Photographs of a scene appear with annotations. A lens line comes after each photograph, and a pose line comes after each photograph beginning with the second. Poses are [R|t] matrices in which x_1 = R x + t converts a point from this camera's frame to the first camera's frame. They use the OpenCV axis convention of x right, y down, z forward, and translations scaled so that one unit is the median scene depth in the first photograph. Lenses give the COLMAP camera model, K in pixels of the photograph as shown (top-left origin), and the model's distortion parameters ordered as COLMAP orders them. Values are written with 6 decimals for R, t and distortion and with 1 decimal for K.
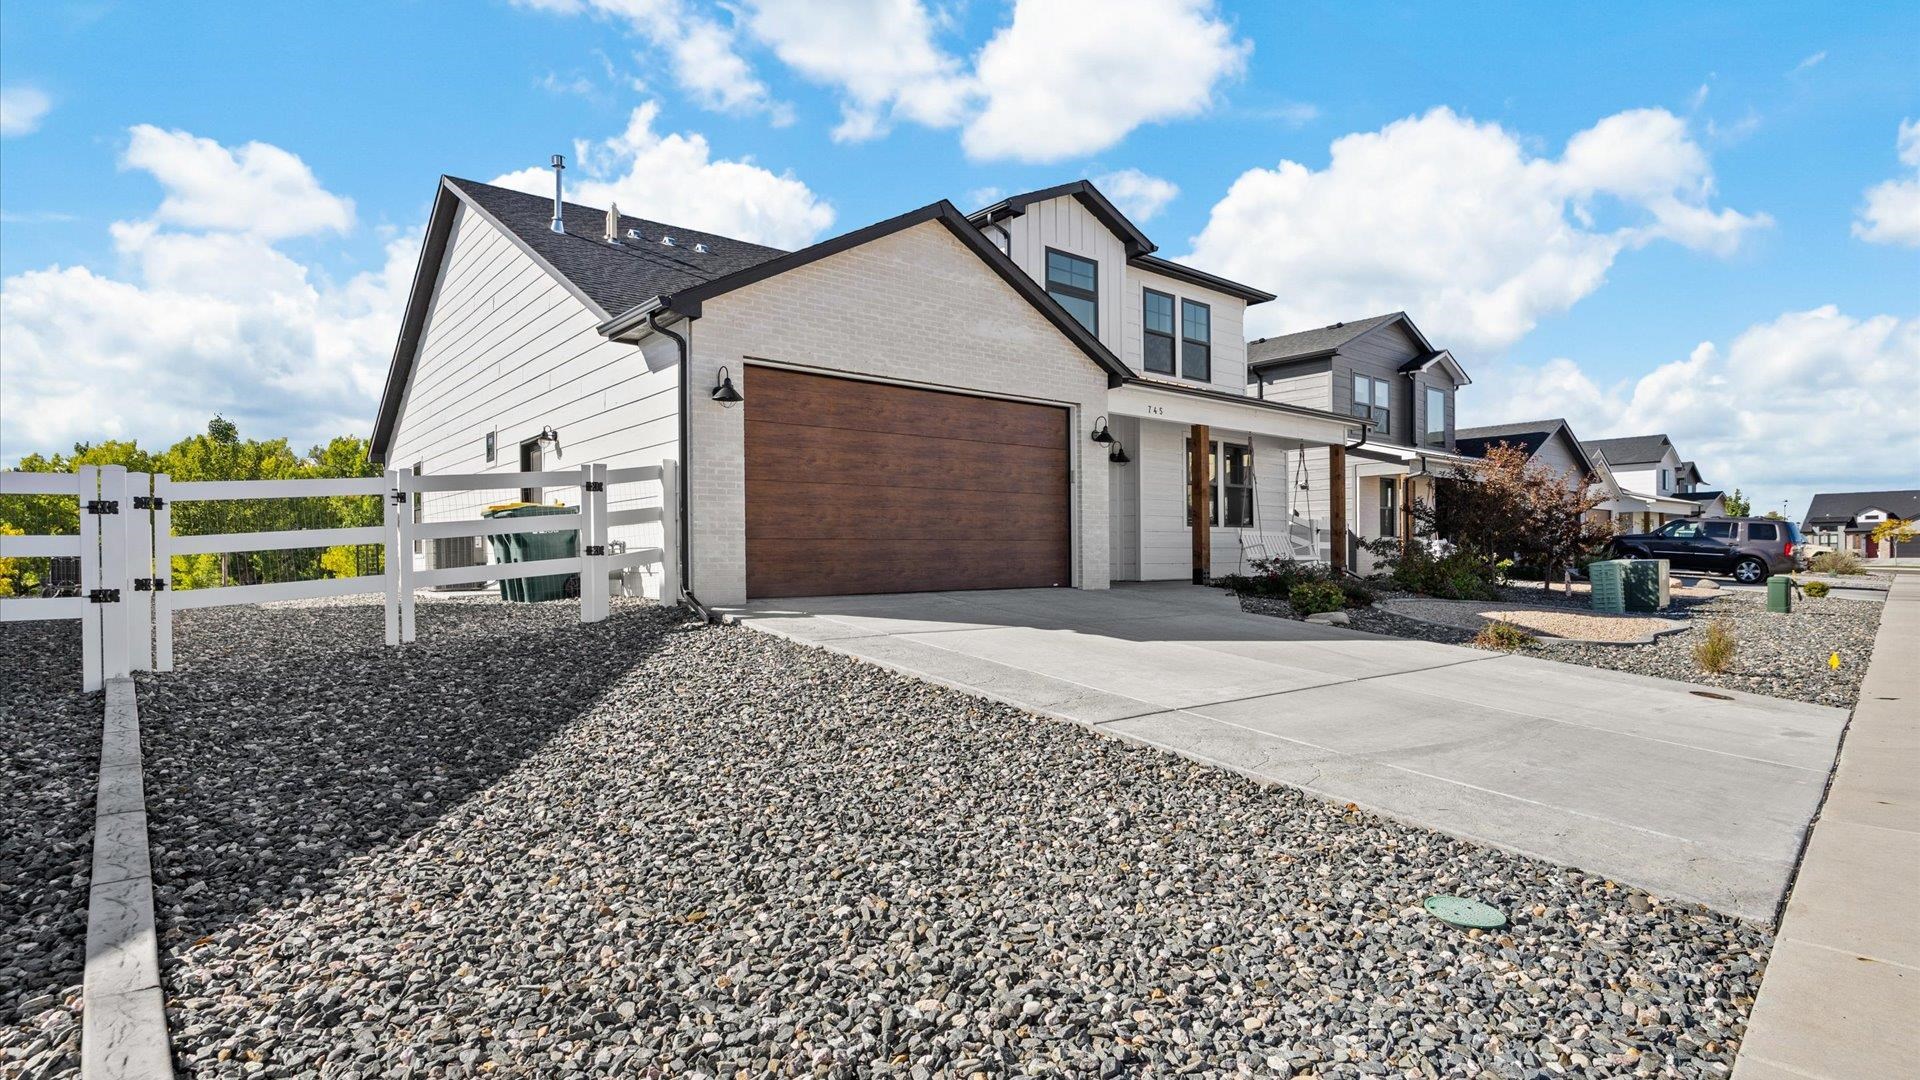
lens RADIAL K [[875.4, 0, 960.2], [0, 875.4, 550.0], [0, 0, 1]] dist [-0.016288, 0.000199]
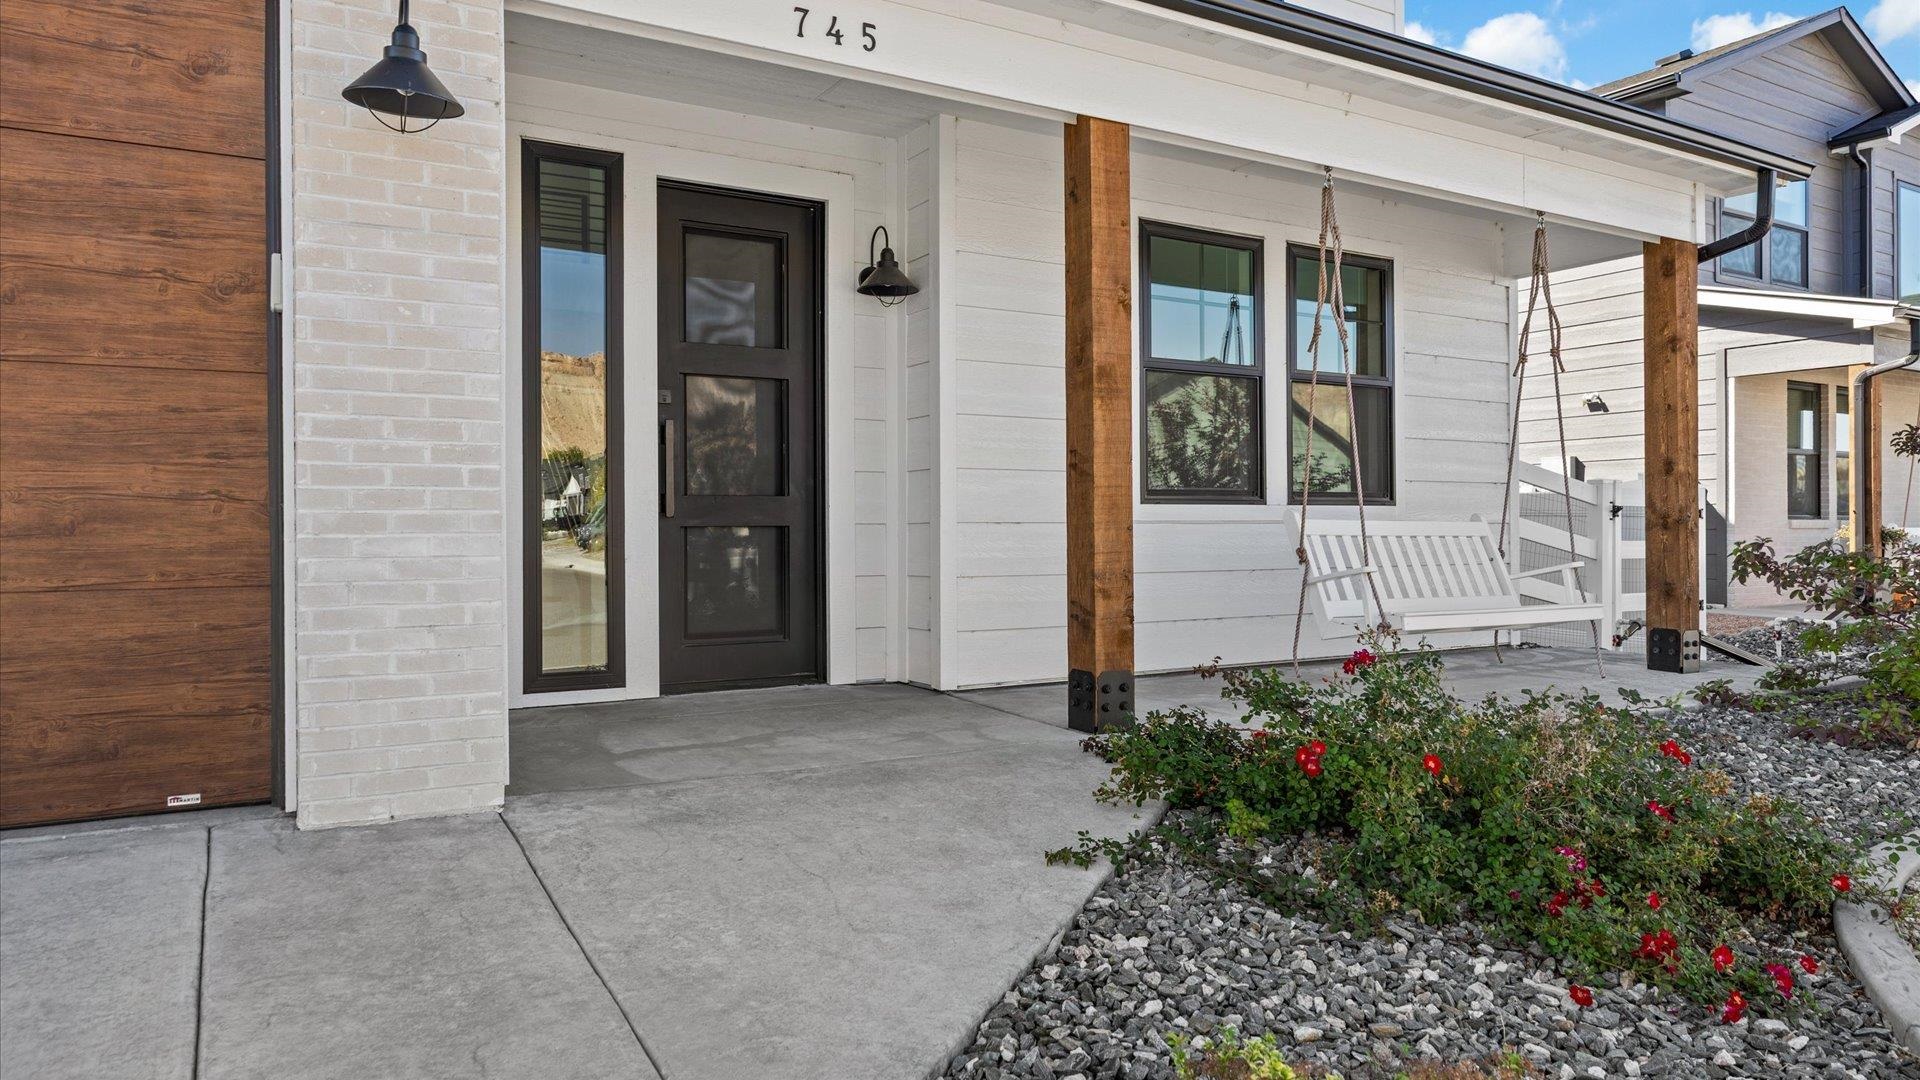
lens RADIAL K [[1158.9, 0, 960.0], [0, 1158.9, 540.0], [0, 0, 1]] dist [-0.000199, 0.000544]
pose [[0.988446, 0.000626, -0.151572, 0.199228], [0.001499, 0.999902, 0.013909, -0.015960], [0.151566, -0.013975, 0.988348, 0.448917]]
